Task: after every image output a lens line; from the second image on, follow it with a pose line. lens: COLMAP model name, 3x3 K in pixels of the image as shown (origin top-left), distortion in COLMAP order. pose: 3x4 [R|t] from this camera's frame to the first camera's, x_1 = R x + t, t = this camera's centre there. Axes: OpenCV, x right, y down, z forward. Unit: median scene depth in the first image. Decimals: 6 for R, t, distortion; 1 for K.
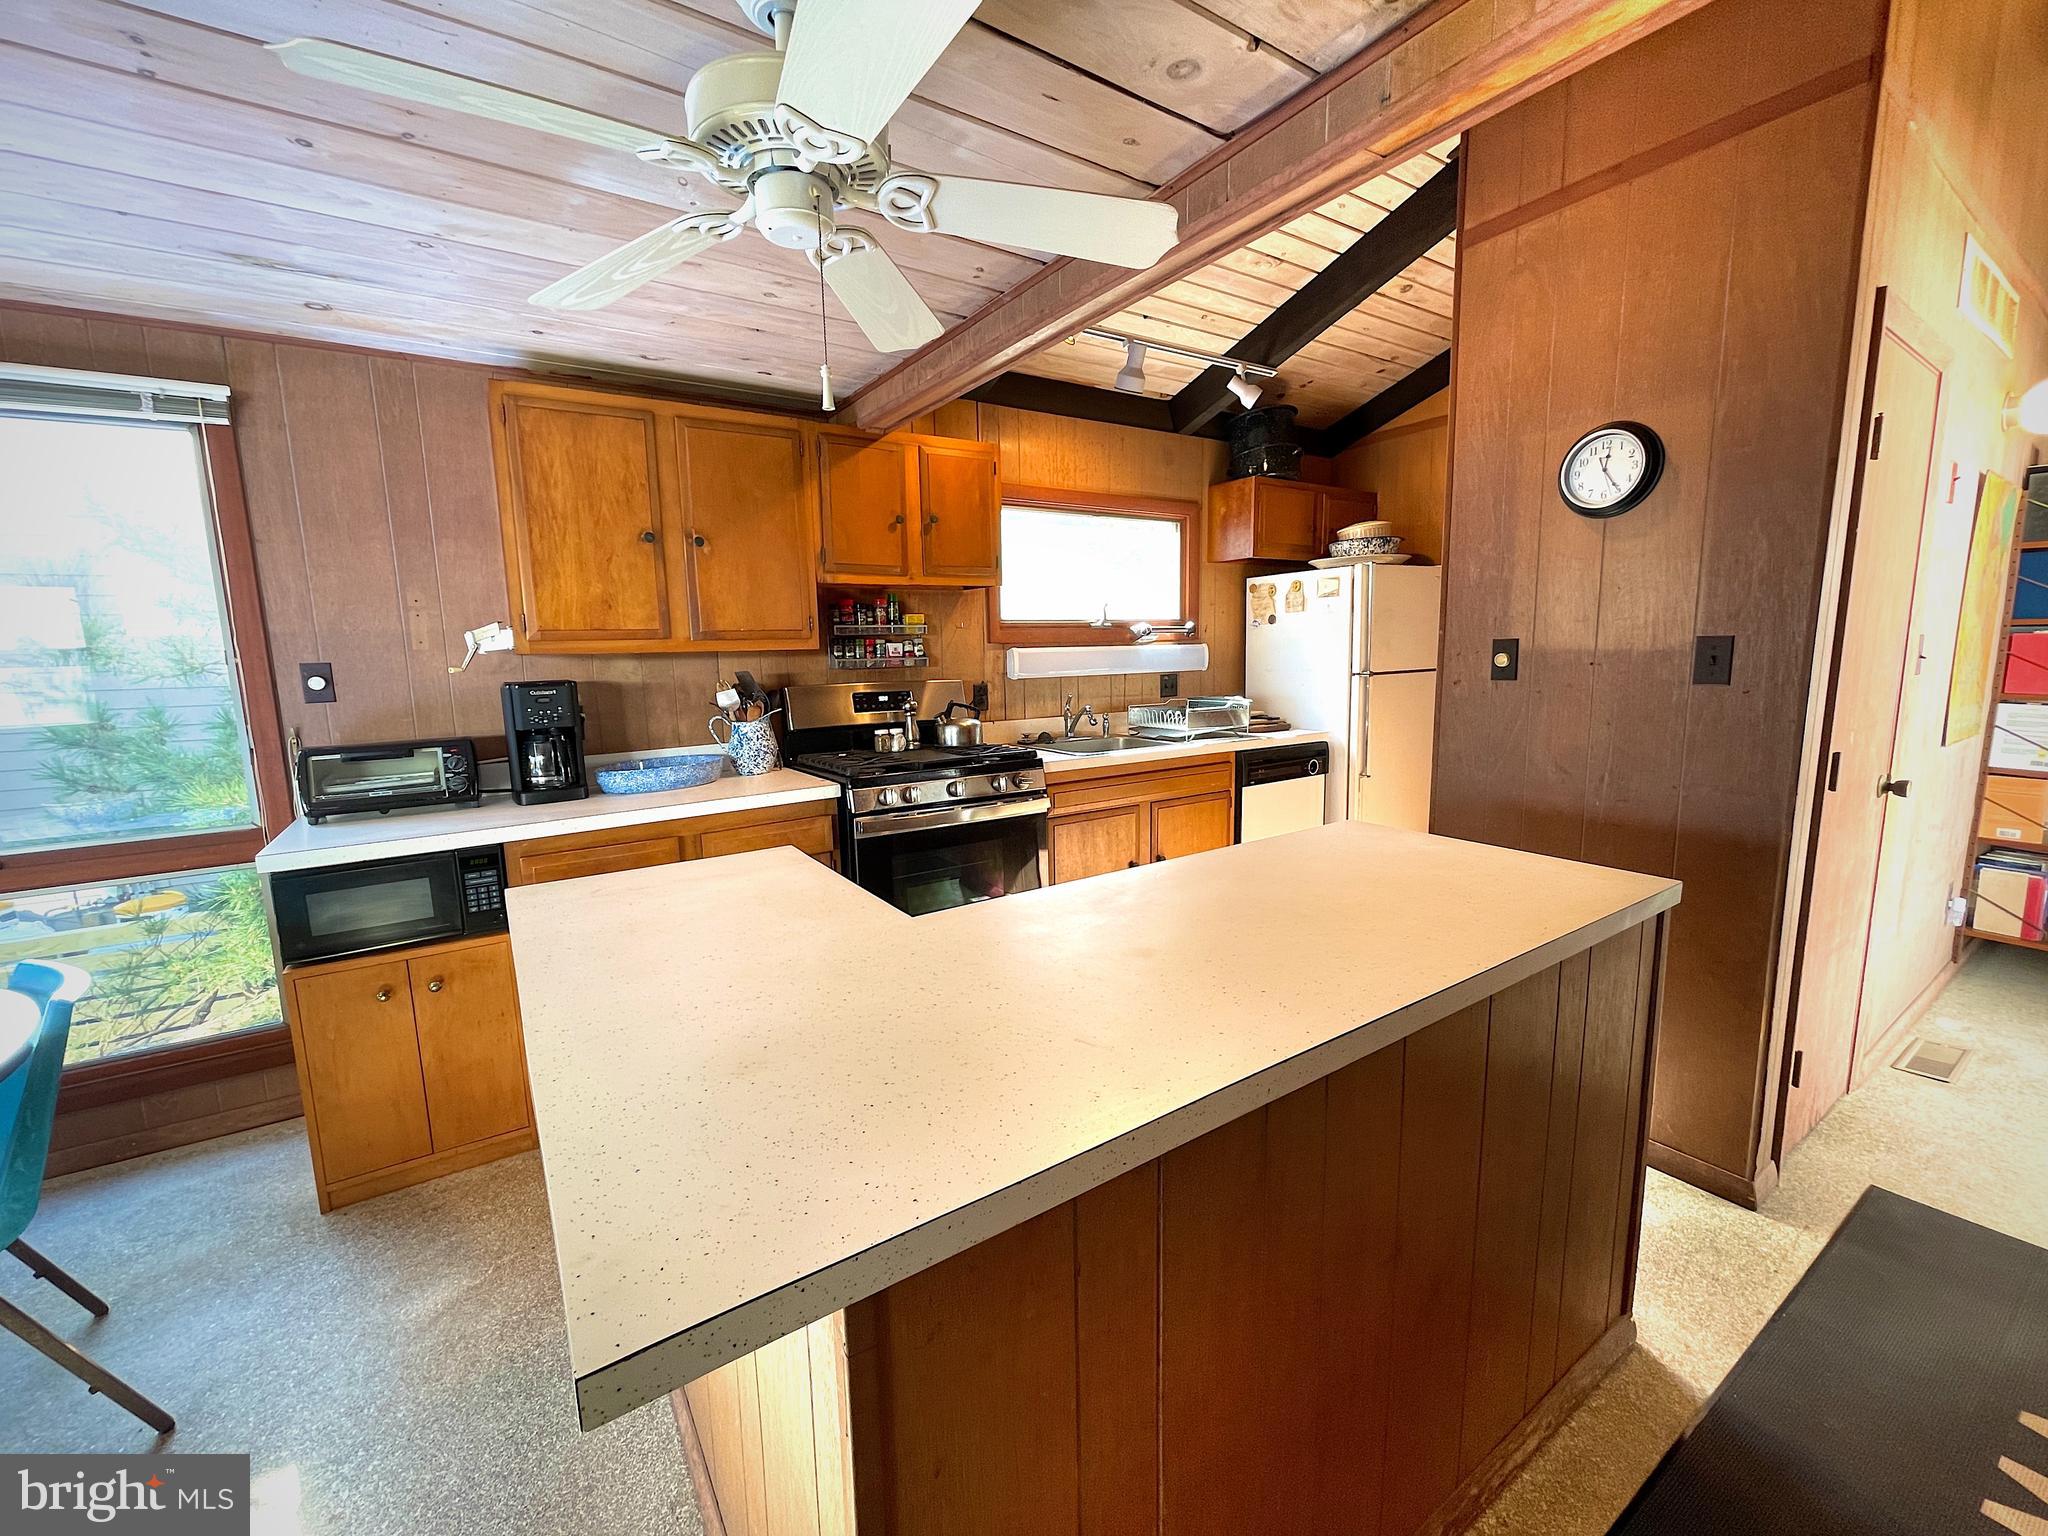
lens RADIAL K [[824.4, 0, 1020.8], [0, 824.4, 767.8], [0, 0, 1]] dist [-0.001336, -0.000447]
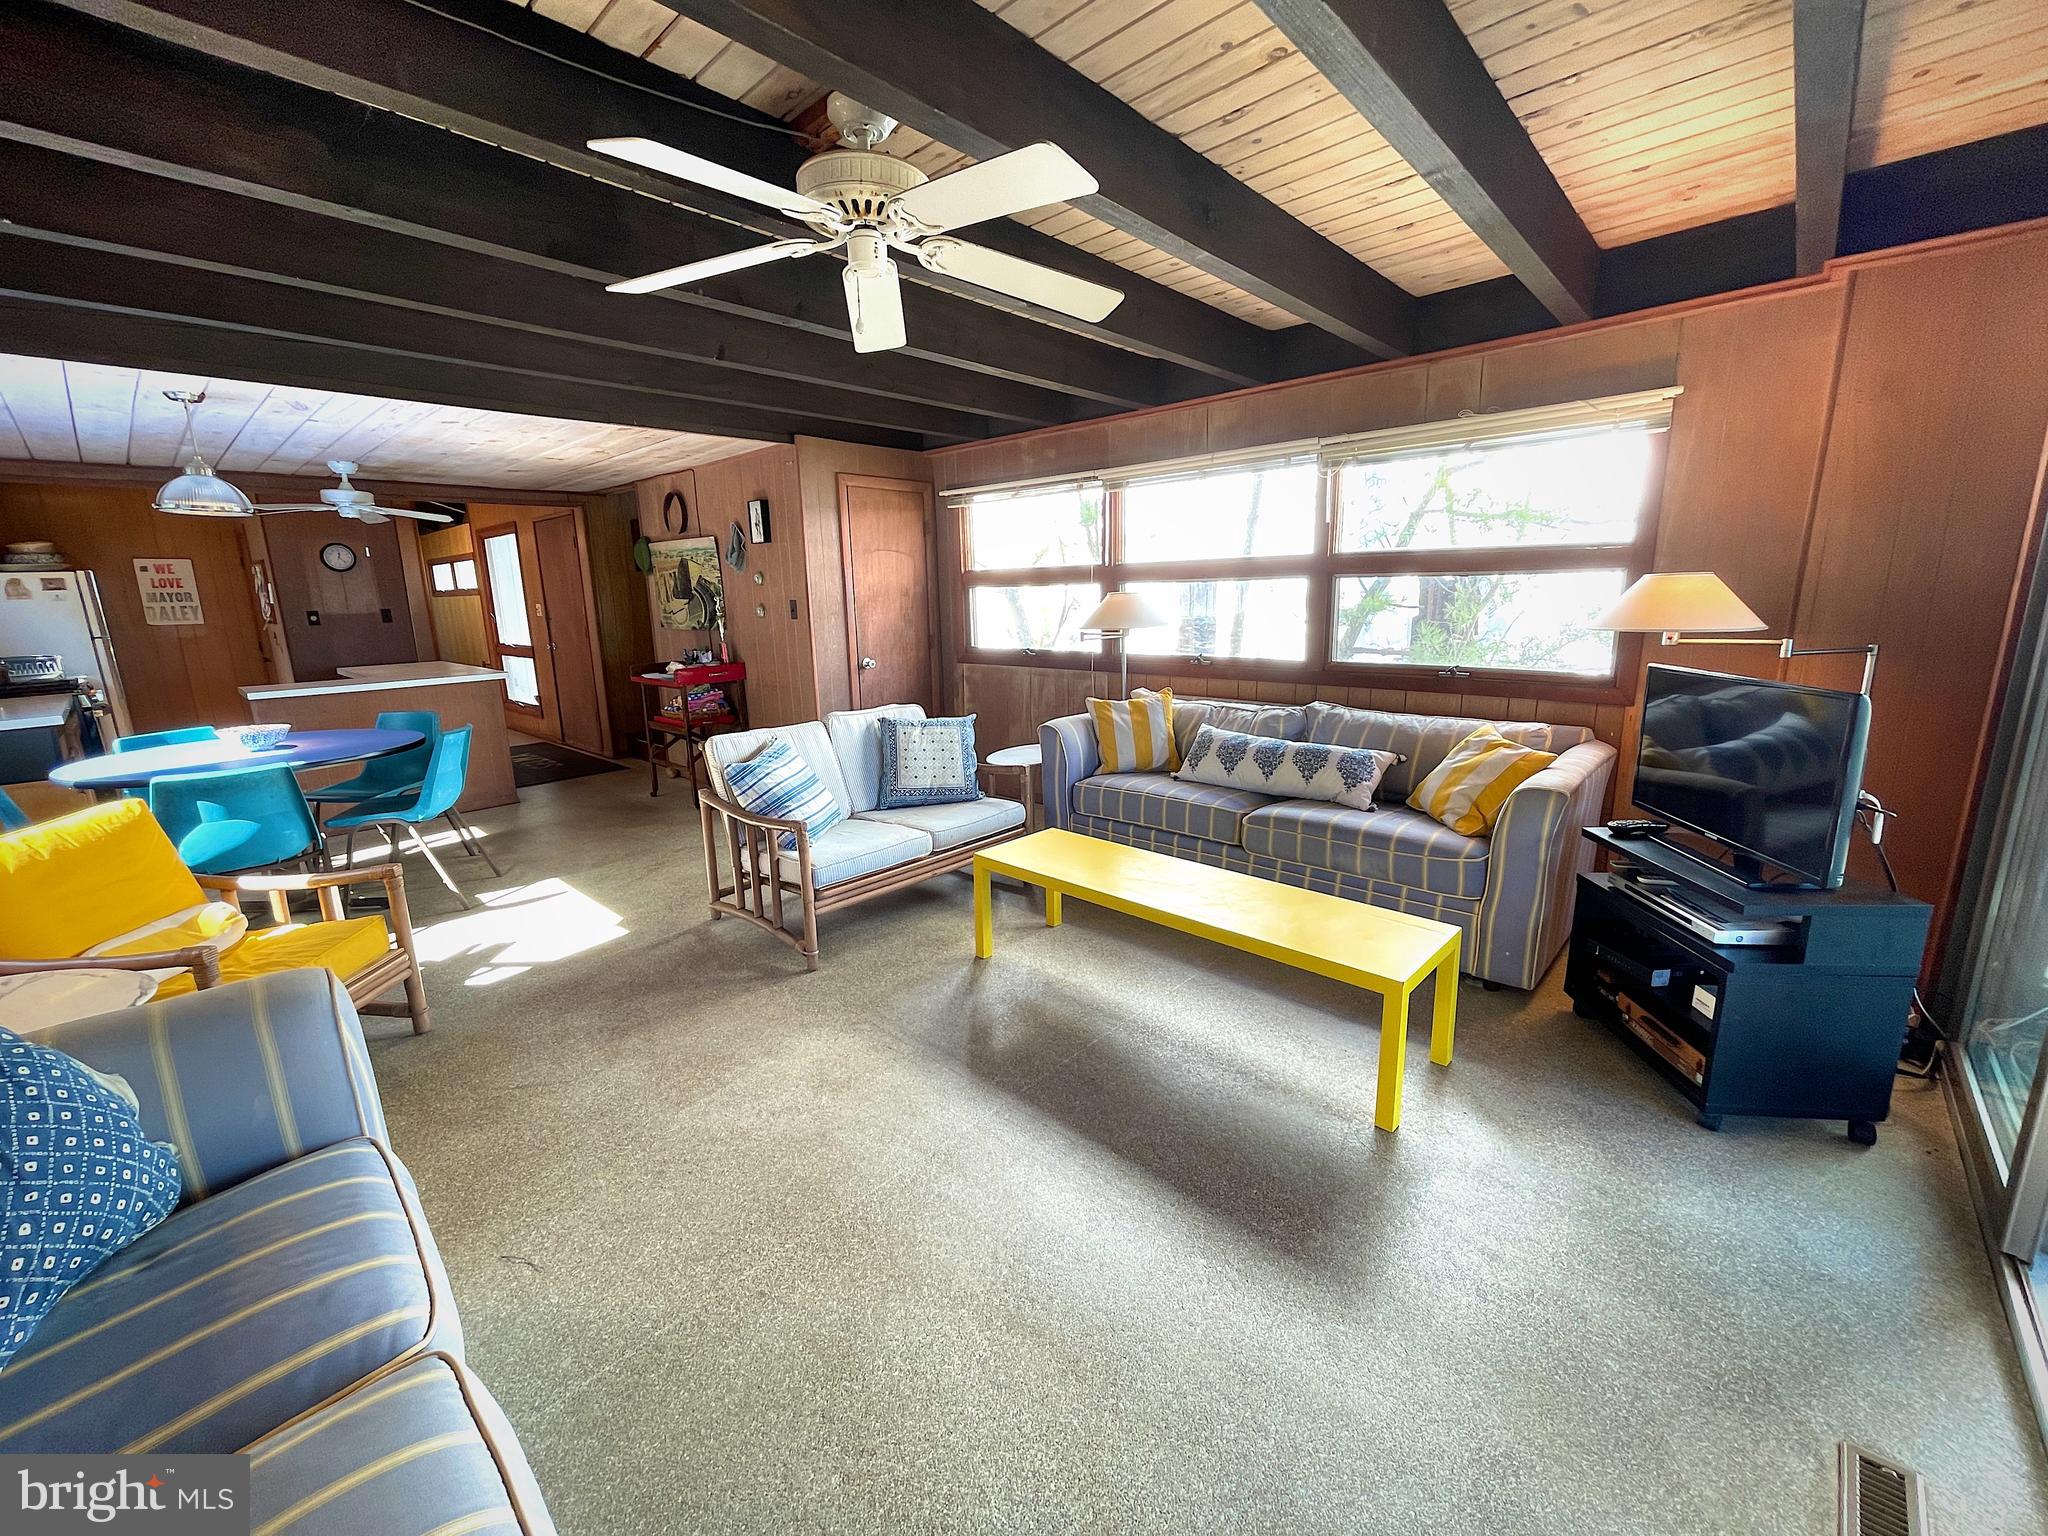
lens RADIAL K [[824.4, 0, 1020.8], [0, 824.4, 769.5], [0, 0, 1]] dist [-0.001336, -0.000447]
pose [[-0.238625, -0.179671, 0.954346, -1.945611], [0.173976, 0.958927, 0.224034, 0.108651], [-0.955401, 0.219494, -0.197565, -0.452960]]
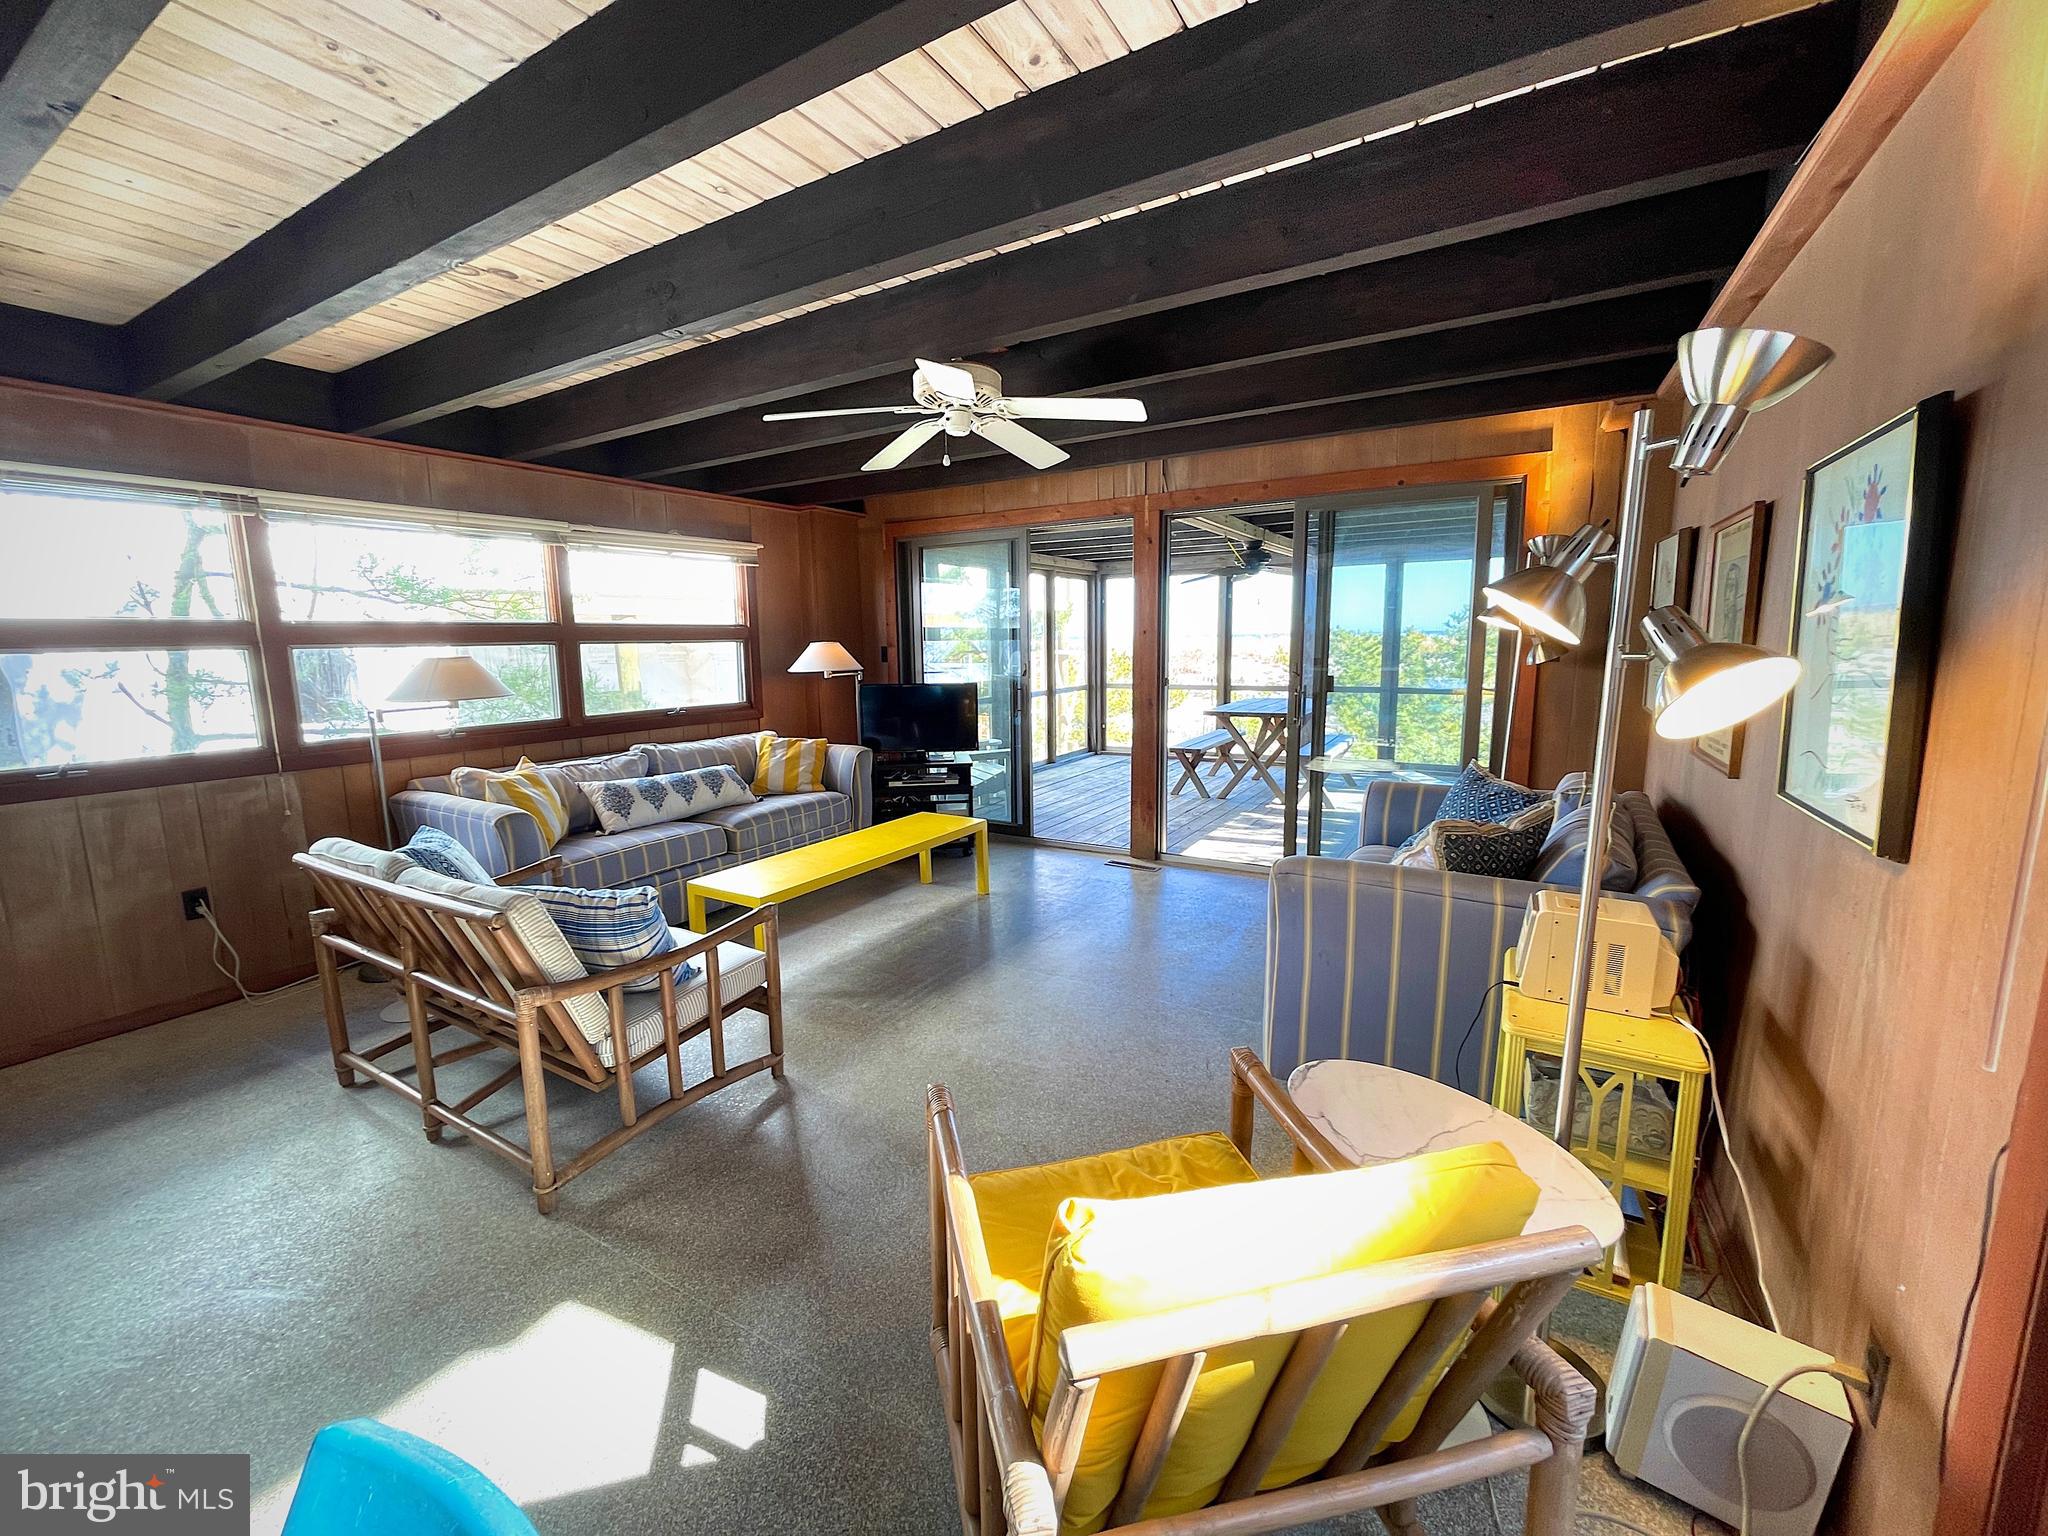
lens RADIAL K [[824.4, 0, 1016.5], [0, 824.4, 767.4], [0, 0, 1]] dist [-0.001336, -0.000447]
pose [[-0.899428, 0.105061, -0.424254, -0.932392], [-0.029772, 0.953698, 0.299289, -0.043452], [0.436054, 0.281820, -0.854655, 0.350819]]
